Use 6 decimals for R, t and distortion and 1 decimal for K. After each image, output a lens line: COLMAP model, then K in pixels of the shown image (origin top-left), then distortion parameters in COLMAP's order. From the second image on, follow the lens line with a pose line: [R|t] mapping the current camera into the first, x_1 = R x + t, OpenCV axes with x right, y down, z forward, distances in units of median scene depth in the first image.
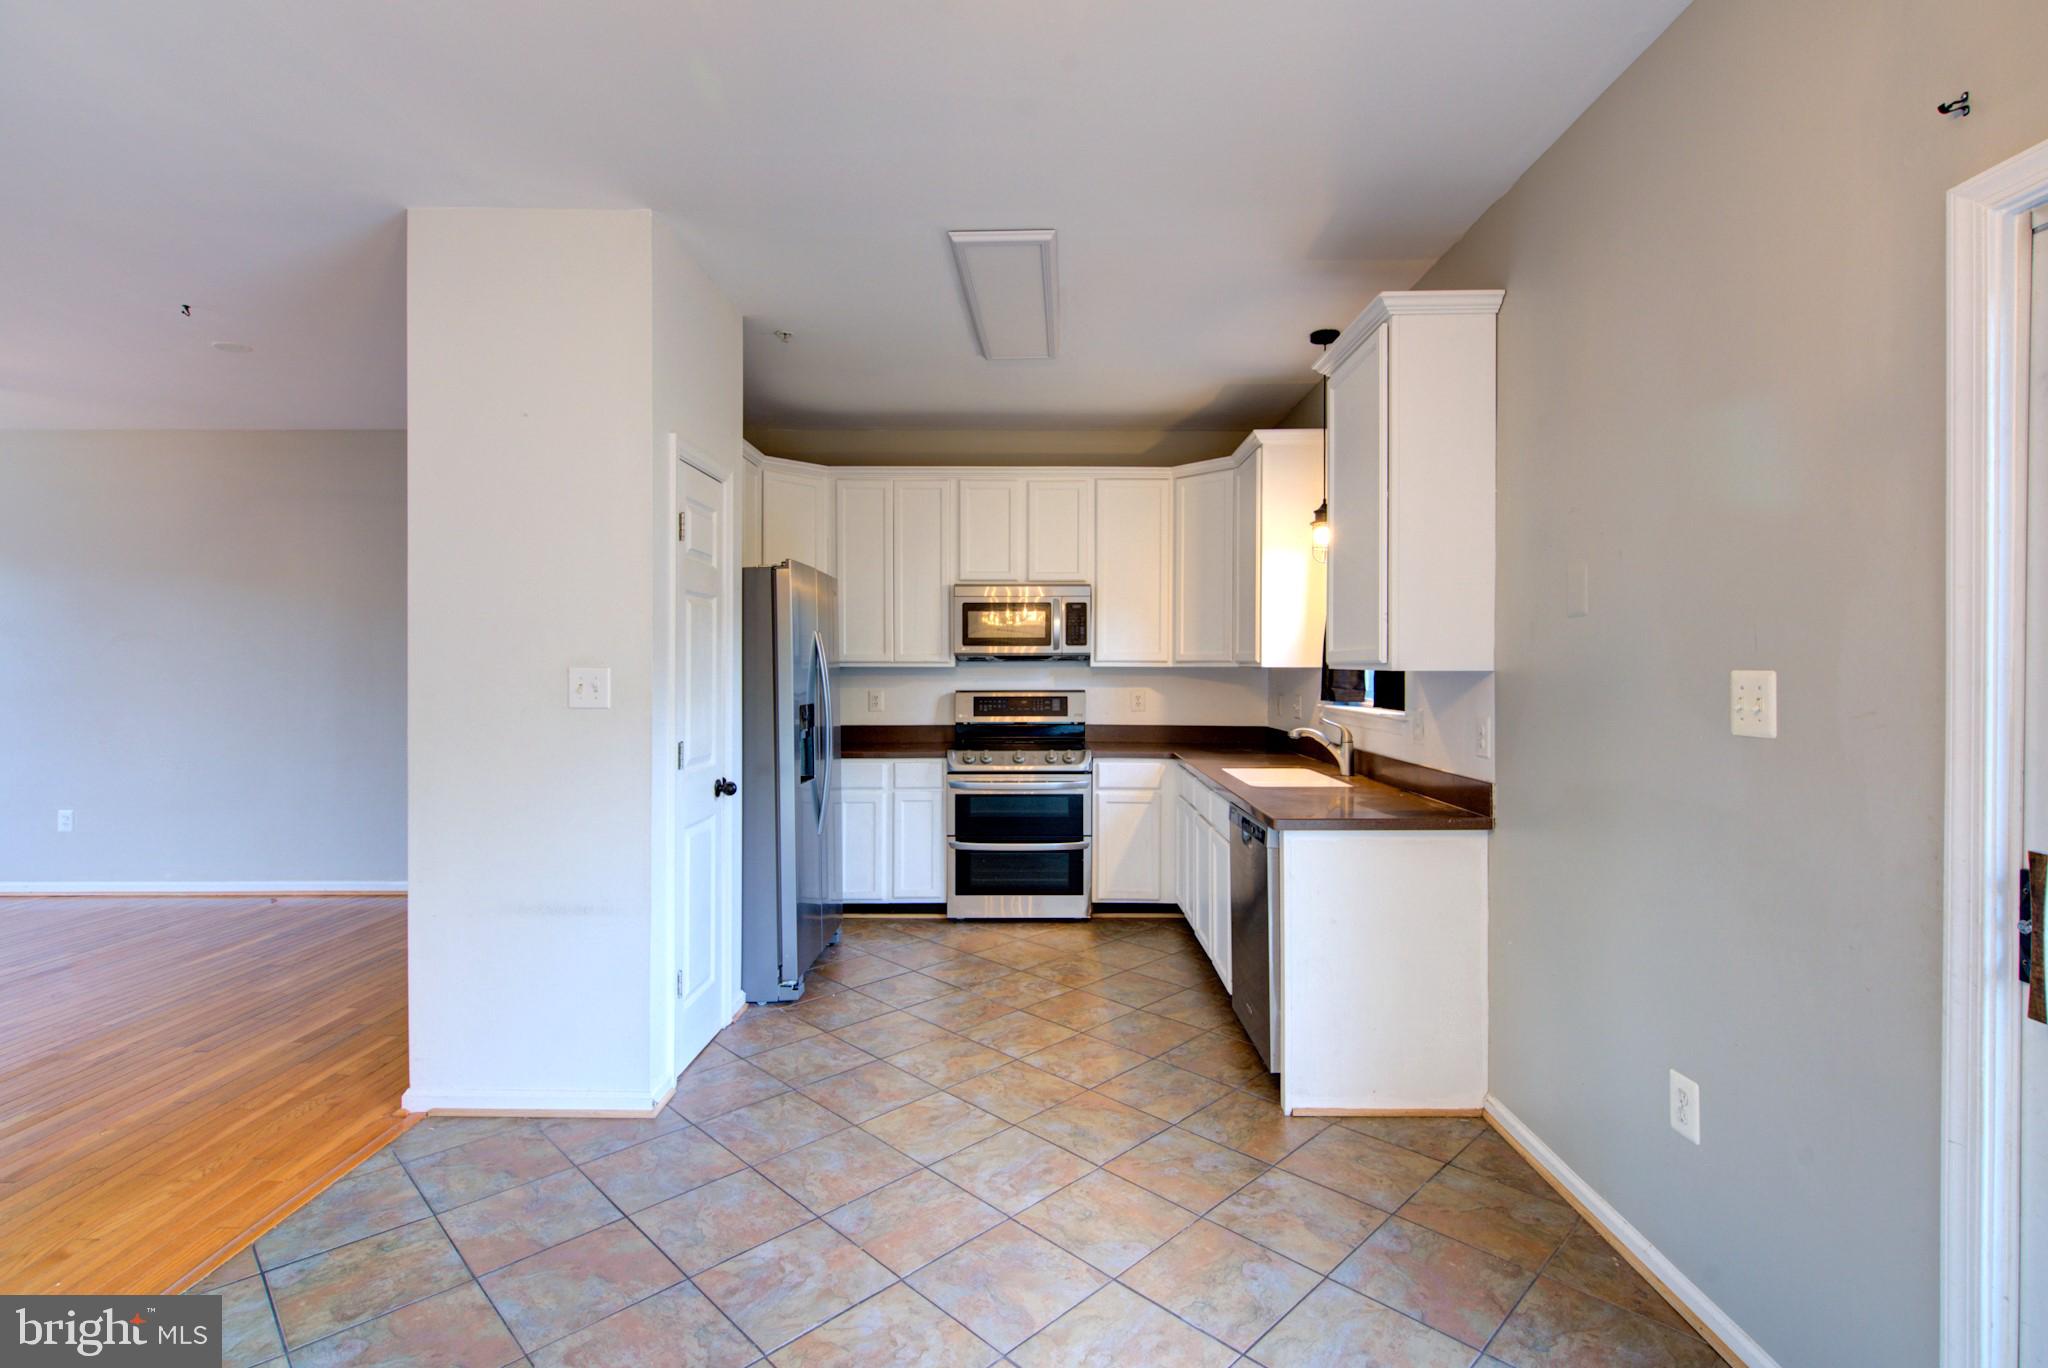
lens RADIAL K [[964.1, 0, 1022.4], [0, 964.1, 664.7], [0, 0, 1]] dist [-0.001341, -0.000659]
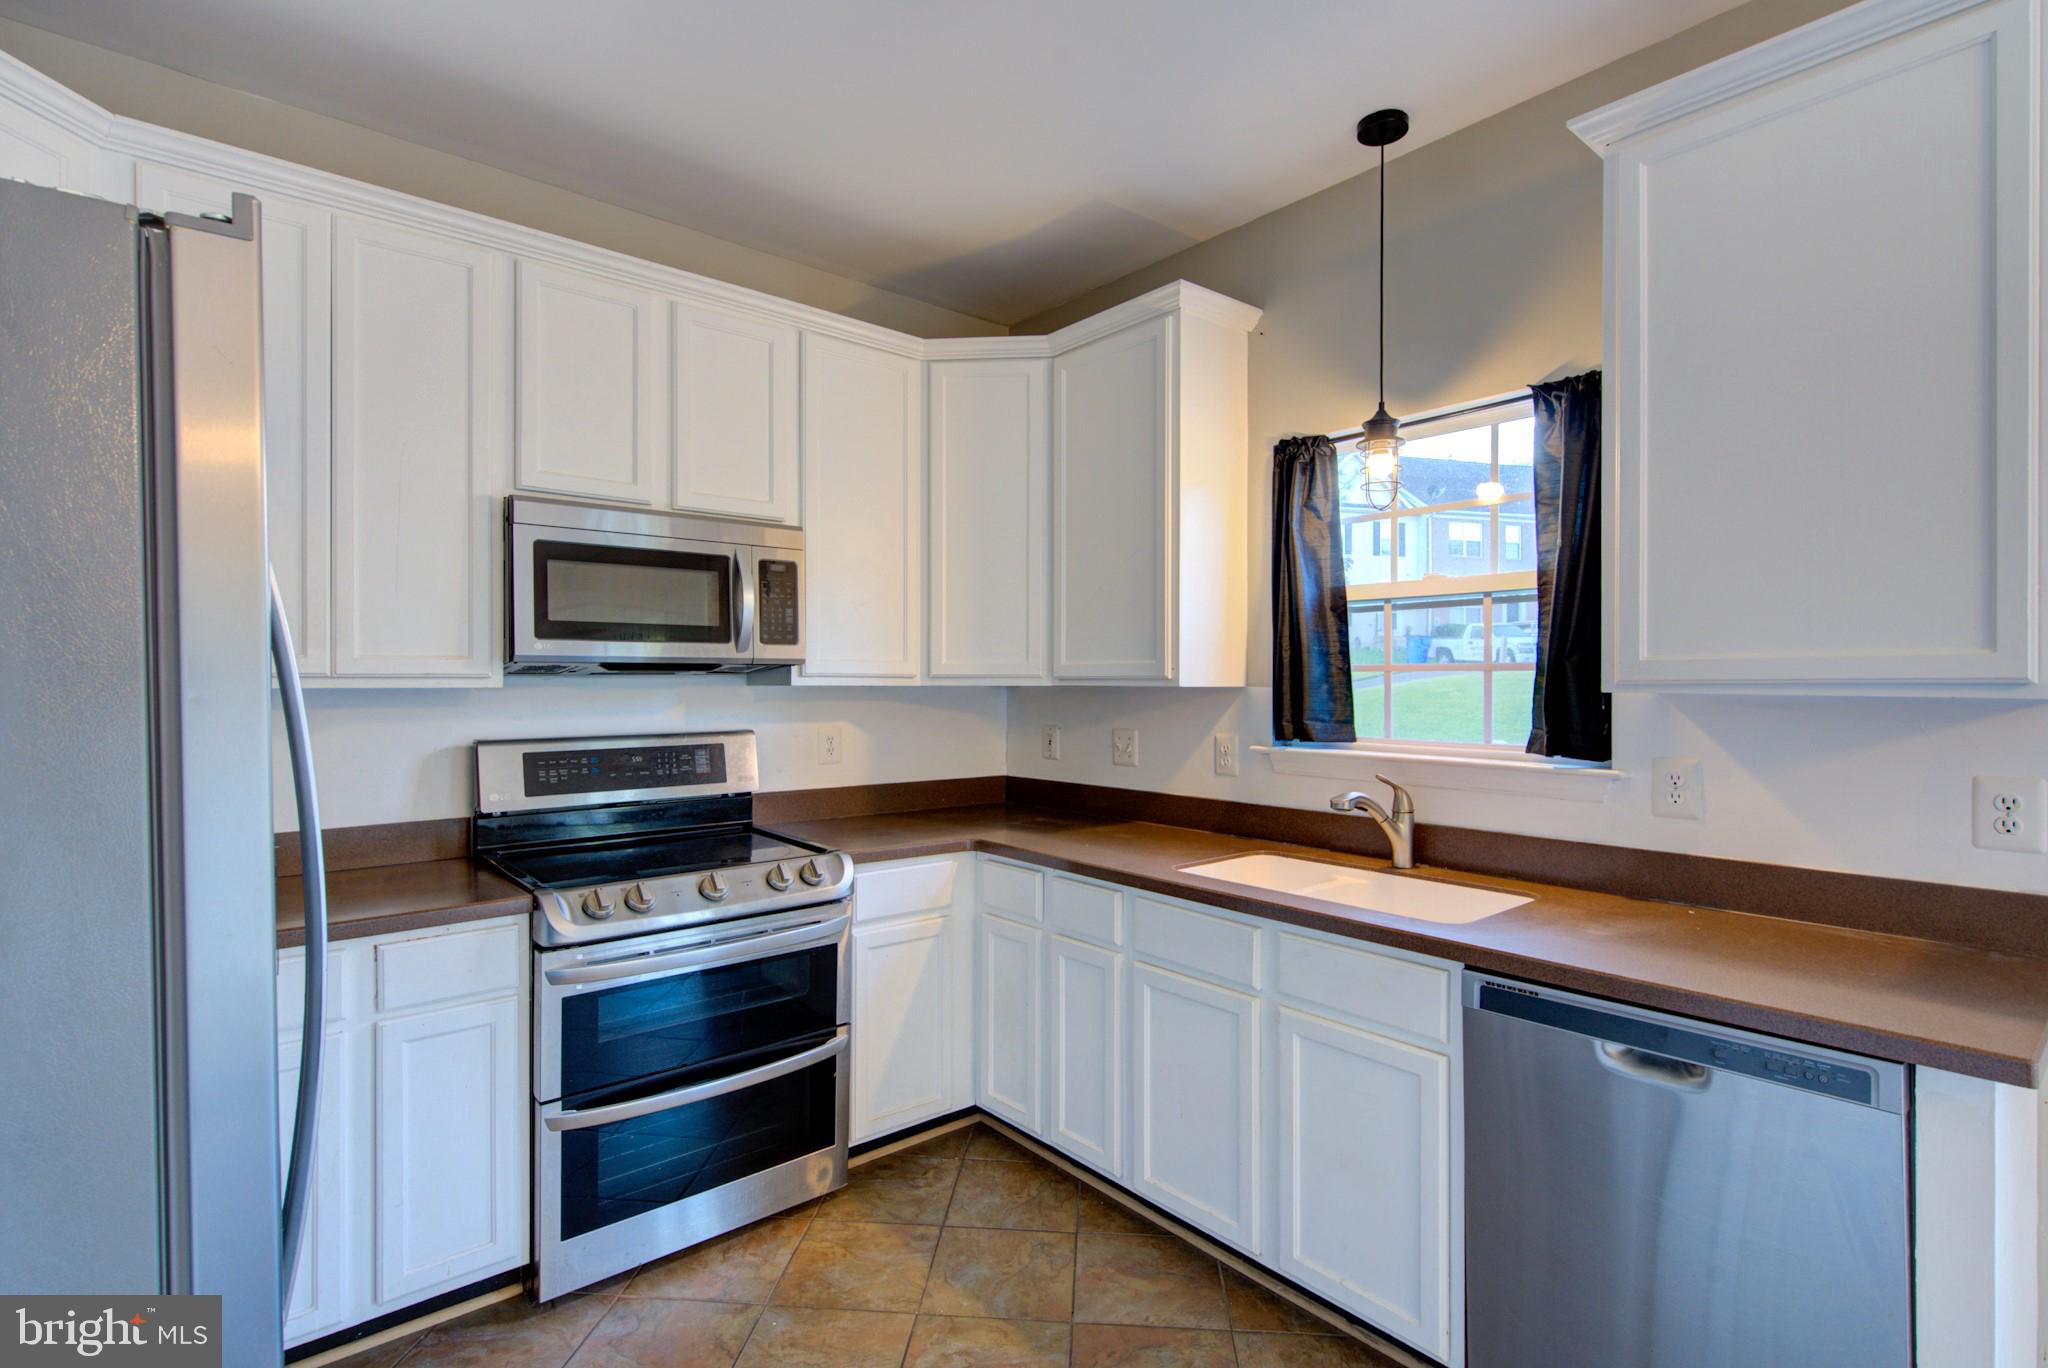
lens RADIAL K [[972.1, 0, 1022.2], [0, 972.1, 670.7], [0, 0, 1]] dist [-0.028112, -0.000412]
pose [[0.754256, 0.003247, 0.656573, -0.182640], [-0.000781, 0.999991, -0.004049, -0.004482], [-0.656580, 0.002541, 0.754252, 0.531990]]
